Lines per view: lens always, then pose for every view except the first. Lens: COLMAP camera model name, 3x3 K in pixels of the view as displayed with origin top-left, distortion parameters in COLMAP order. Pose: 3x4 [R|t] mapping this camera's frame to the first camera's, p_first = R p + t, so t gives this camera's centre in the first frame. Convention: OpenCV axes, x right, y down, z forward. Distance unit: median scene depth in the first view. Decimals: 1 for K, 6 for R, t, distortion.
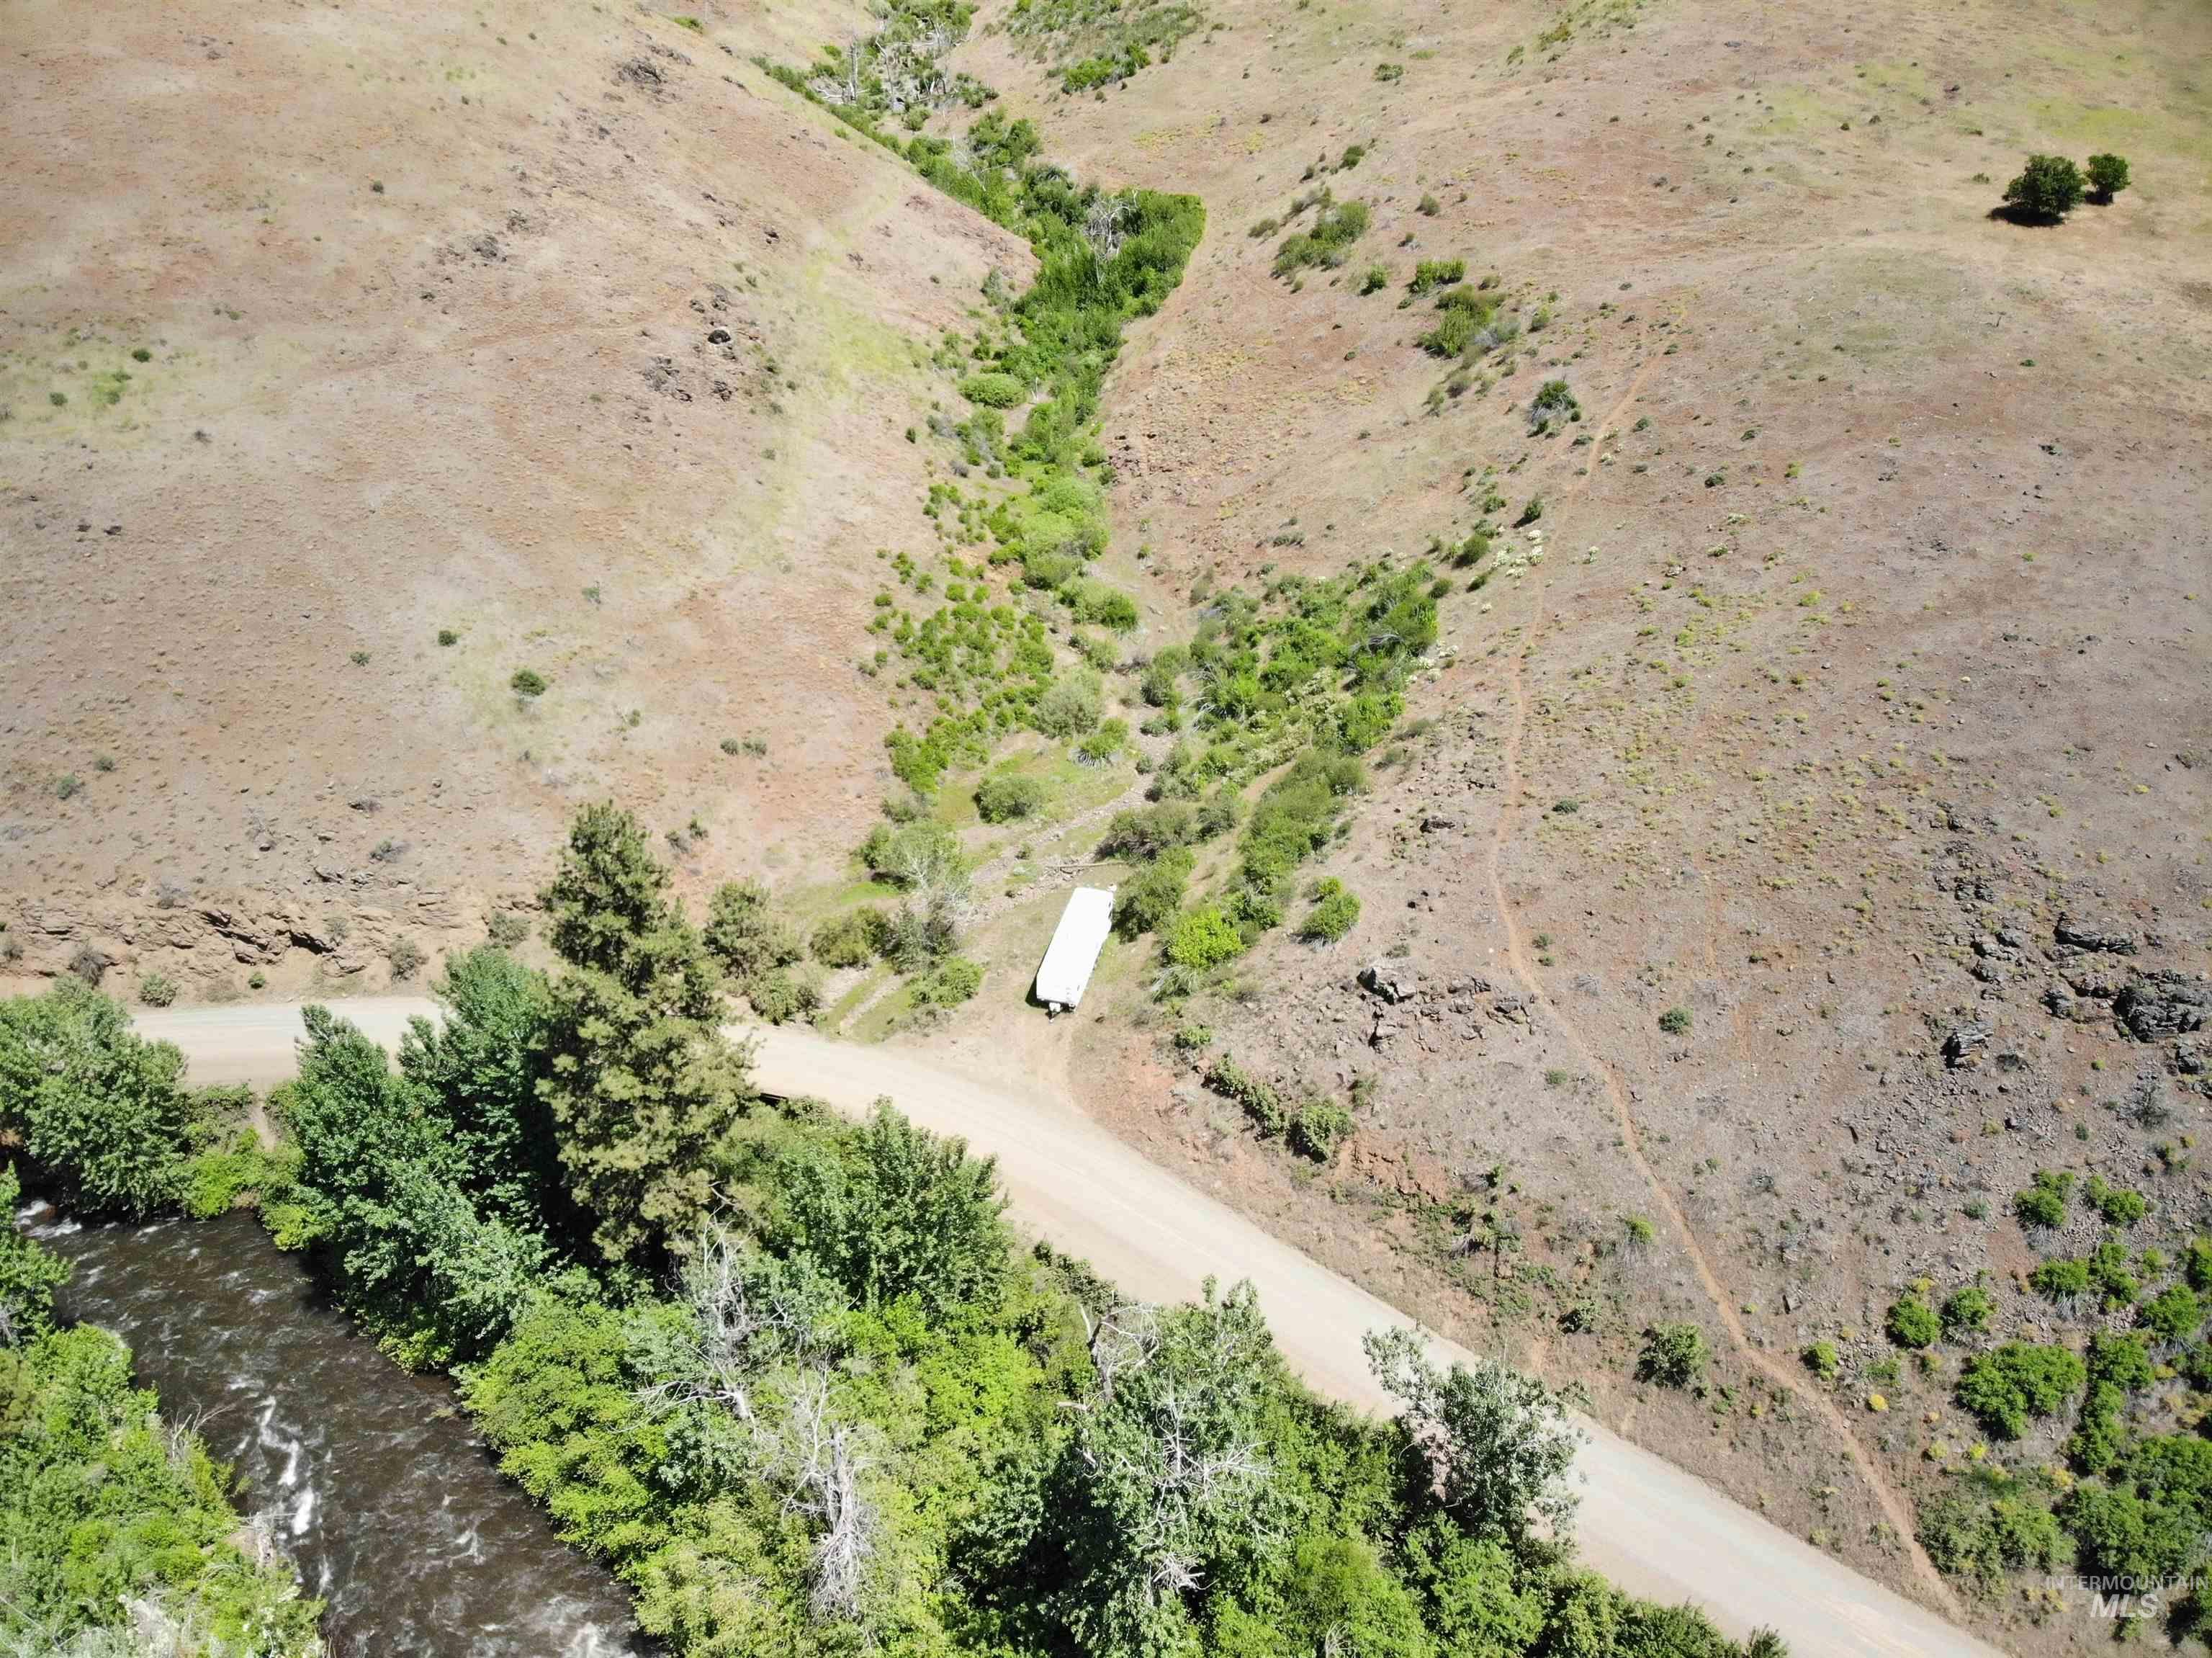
lens RADIAL K [[1634.0, 0, 1086.2], [0, 1634.0, 833.8], [0, 0, 1]] dist [0.048927, -0.157208]
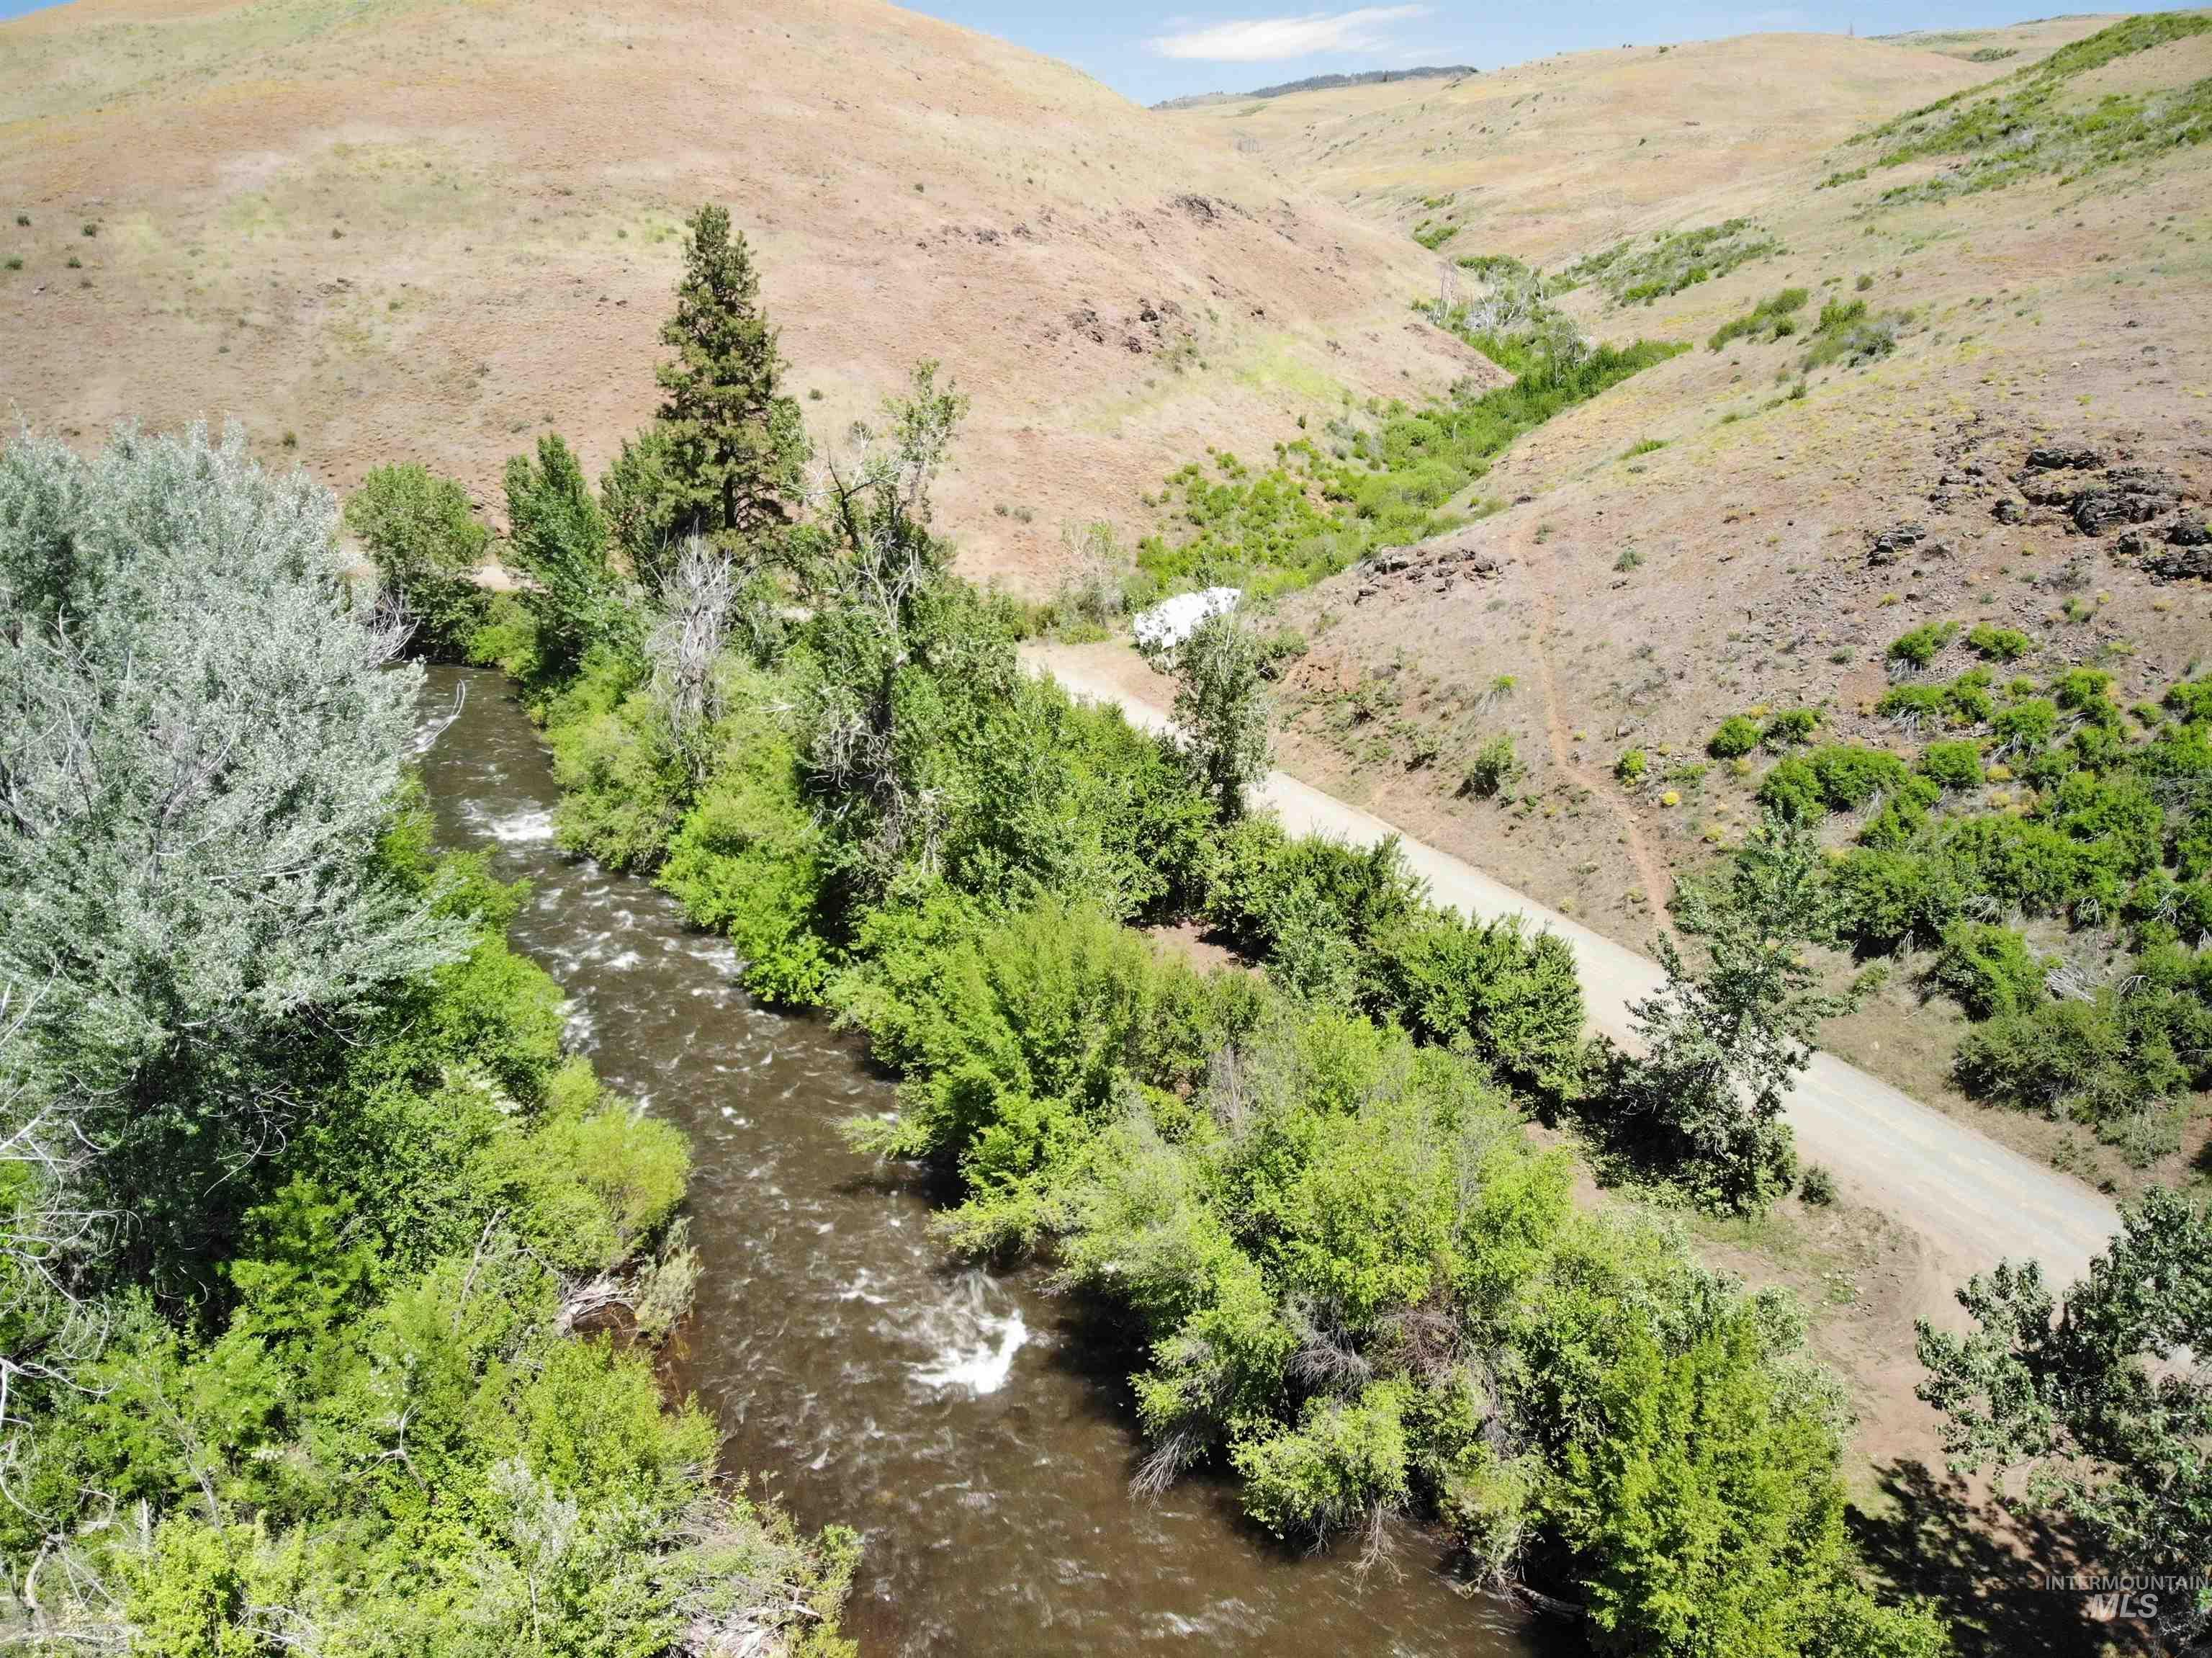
lens RADIAL K [[1634.0, 0, 1074.7], [0, 1634.0, 827.5], [0, 0, 1]] dist [0.048927, -0.157208]
pose [[0.904331, 0.142406, -0.402375, 0.267619], [-0.235137, 0.952971, -0.191197, 0.300881], [0.356224, 0.267519, 0.895287, 0.013873]]
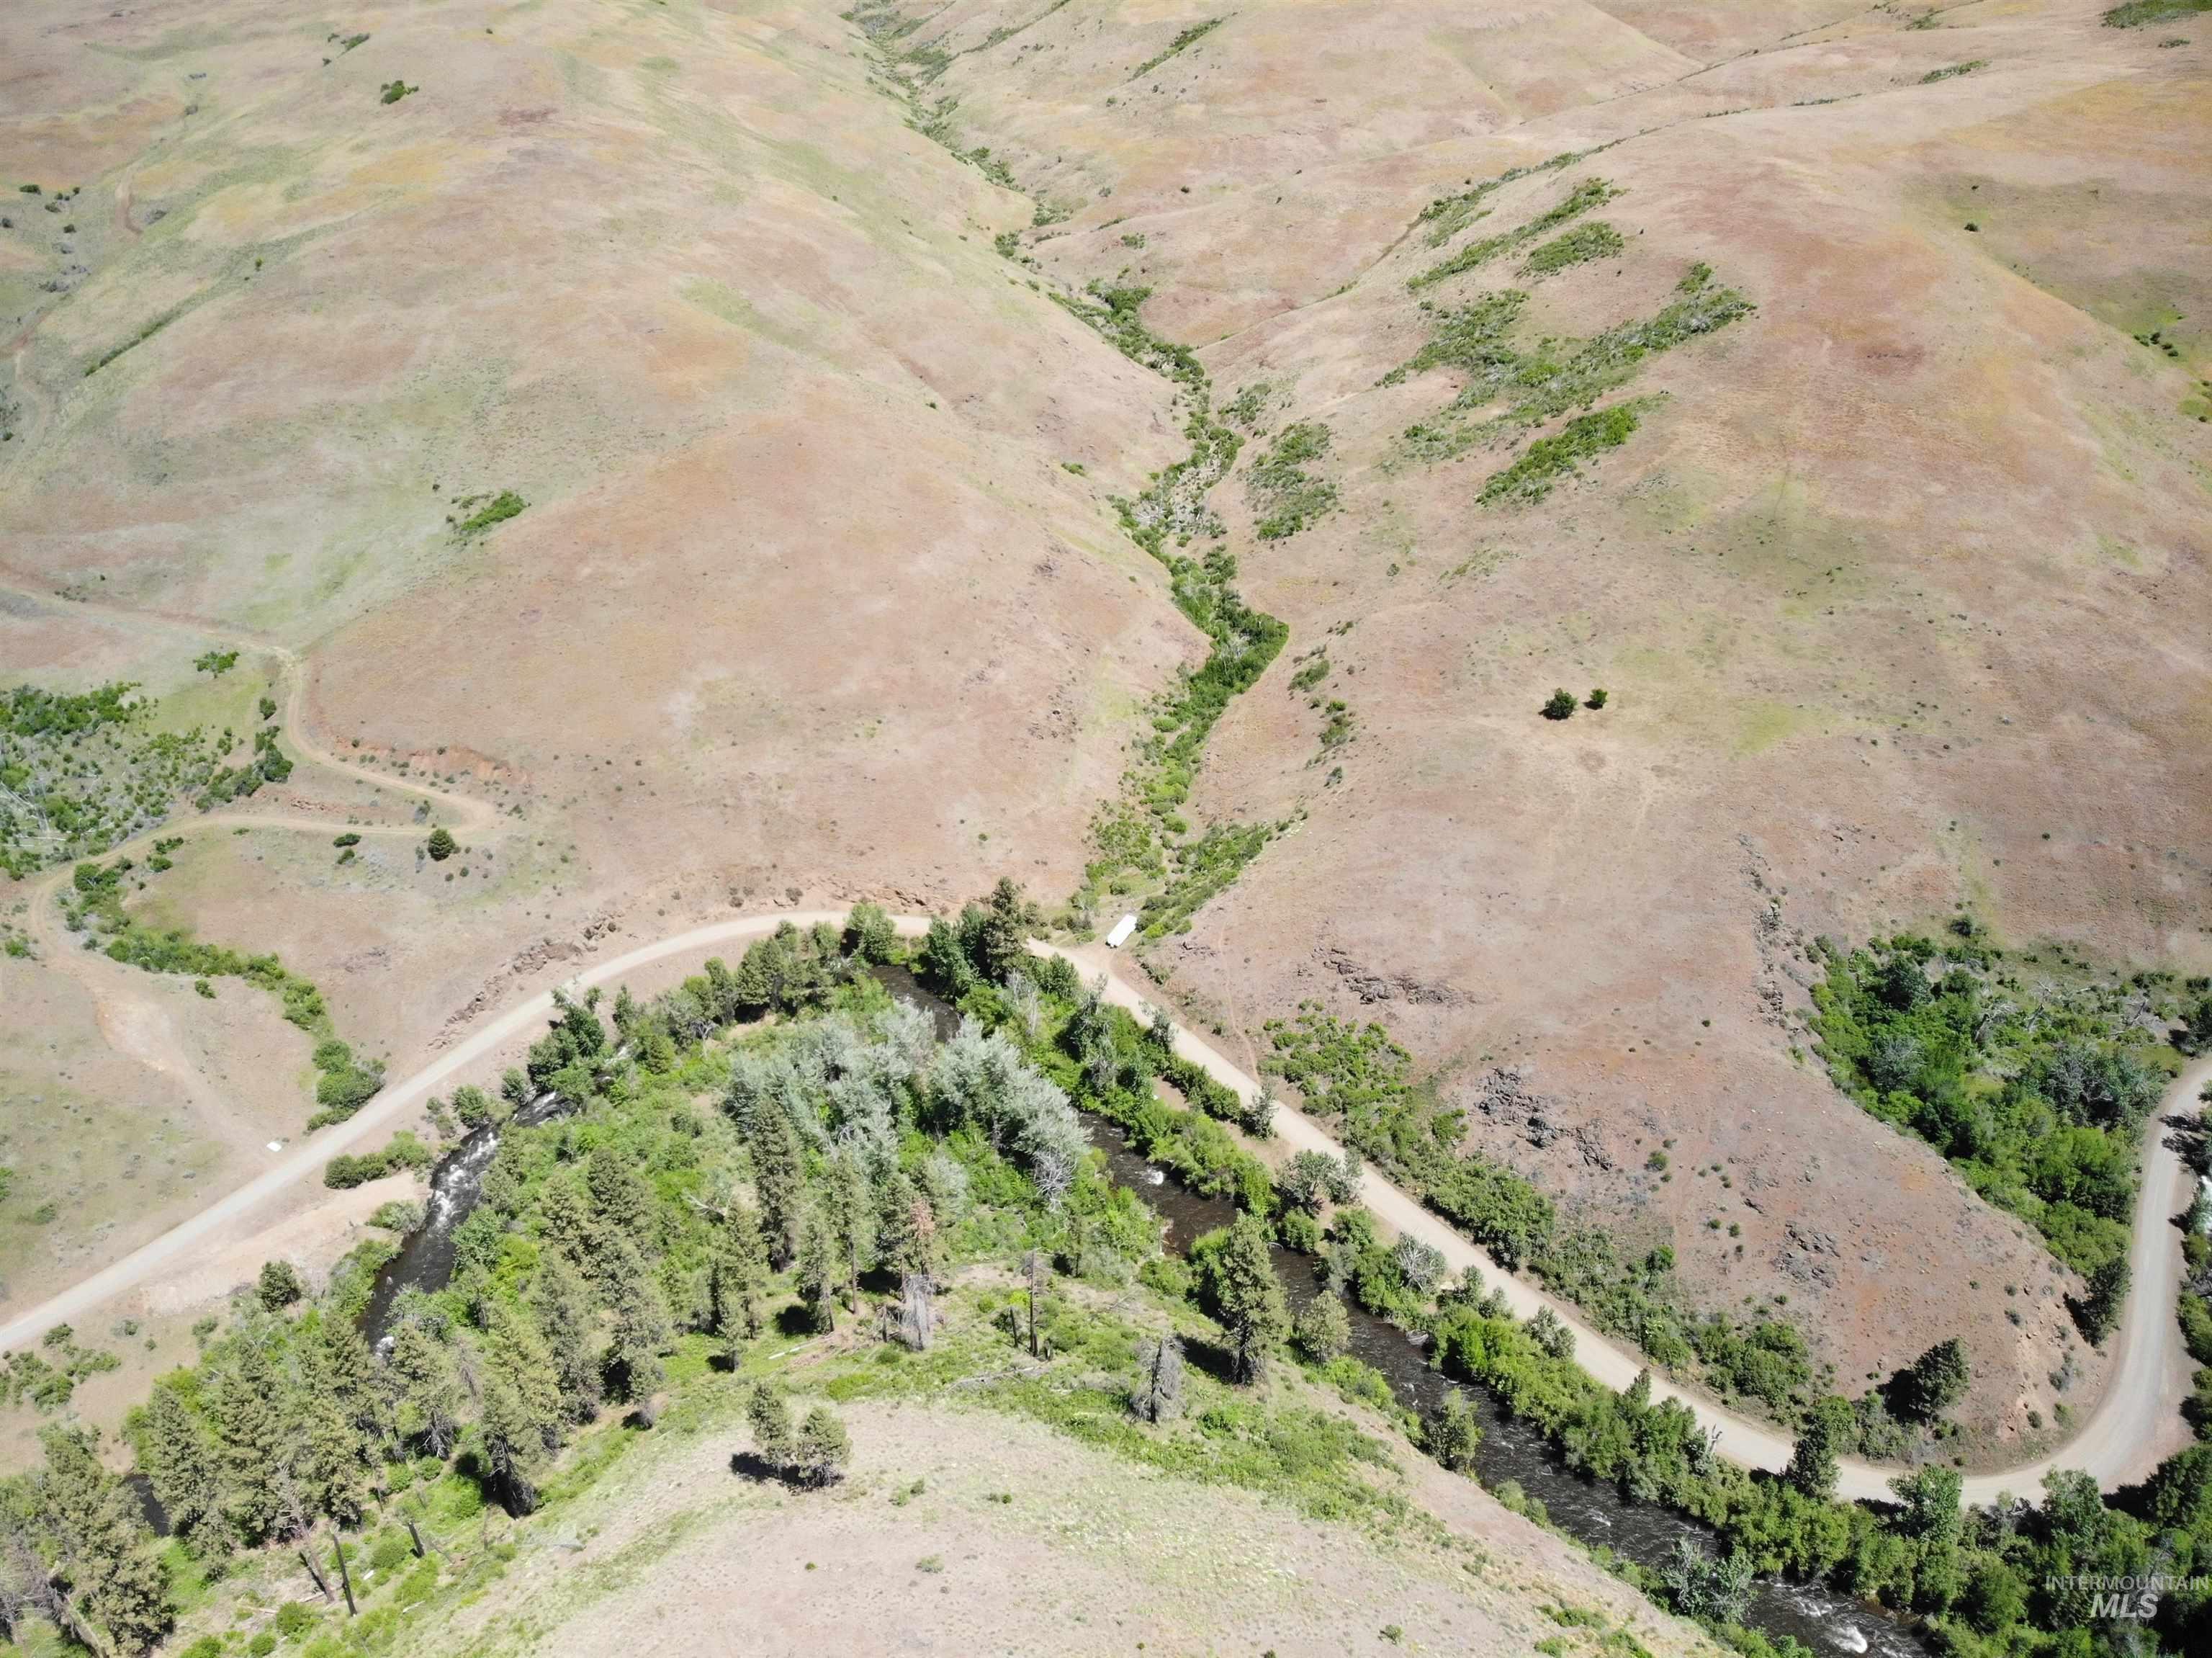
lens RADIAL K [[1634.0, 0, 1082.6], [0, 1634.0, 840.4], [0, 0, 1]] dist [0.048927, -0.157208]
pose [[0.971390, 0.117338, -0.206477, 0.424932], [-0.128686, 0.990780, -0.042368, 0.024441], [0.199602, 0.067726, 0.977534, -1.713810]]
